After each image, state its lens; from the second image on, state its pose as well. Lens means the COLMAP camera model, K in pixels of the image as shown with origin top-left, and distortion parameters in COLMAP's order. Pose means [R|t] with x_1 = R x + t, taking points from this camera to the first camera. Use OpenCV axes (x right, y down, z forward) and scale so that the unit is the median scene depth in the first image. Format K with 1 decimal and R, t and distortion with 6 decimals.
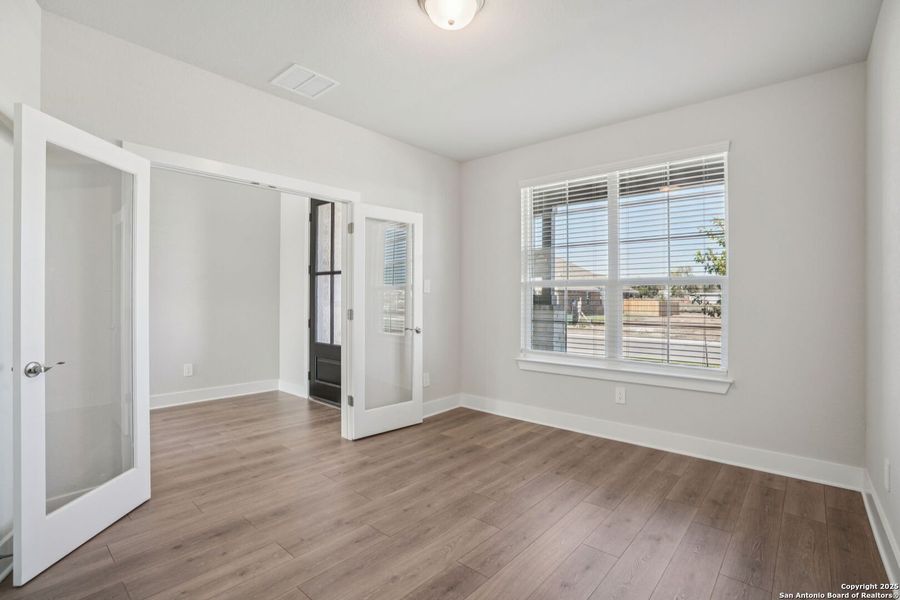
lens RADIAL K [[424.1, 0, 437.5], [0, 424.1, 302.3], [0, 0, 1]] dist [-0.053365, 0.002739]
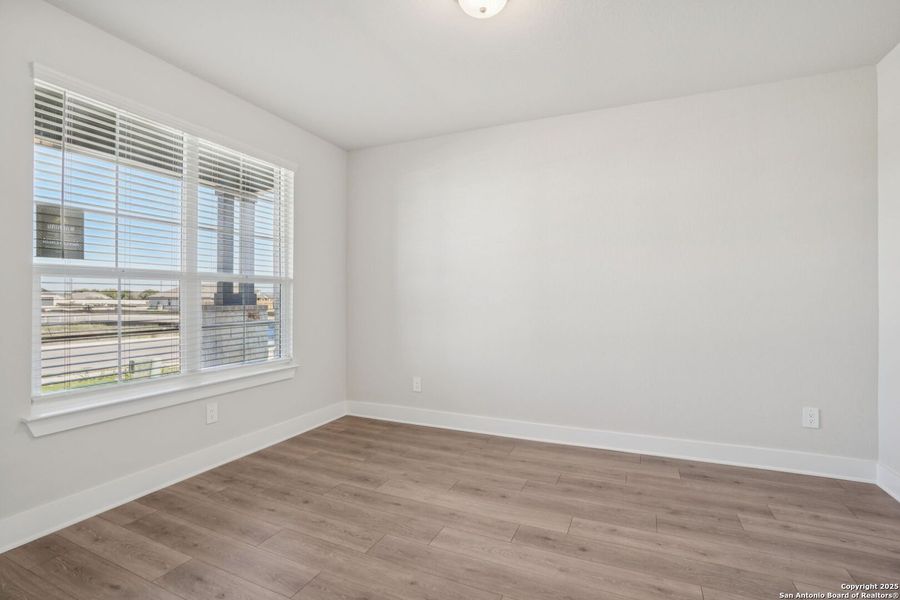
lens RADIAL K [[424.1, 0, 459.5], [0, 424.1, 302.2], [0, 0, 1]] dist [-0.053365, 0.002739]
pose [[-0.334160, -0.016475, 0.942372, -0.584540], [0.009915, 0.999730, 0.020994, -0.012556], [-0.942464, 0.016359, -0.333907, 0.944296]]
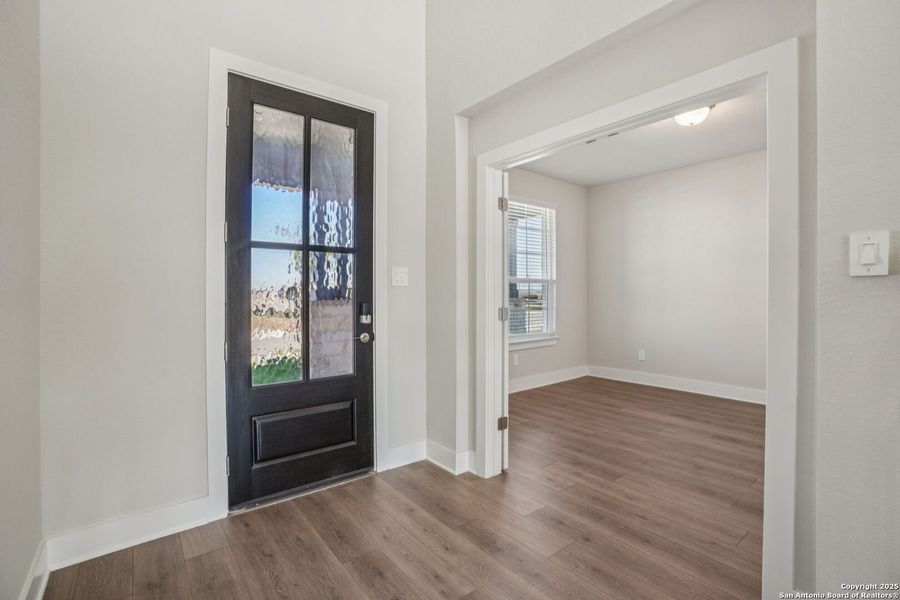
lens RADIAL K [[424.1, 0, 448.3], [0, 424.1, 299.9], [0, 0, 1]] dist [-0.053365, 0.002739]
pose [[0.153729, -0.020671, 0.987897, -1.196058], [0.019278, 0.999654, 0.017917, -0.014819], [-0.987925, 0.016290, 0.154074, 1.170806]]
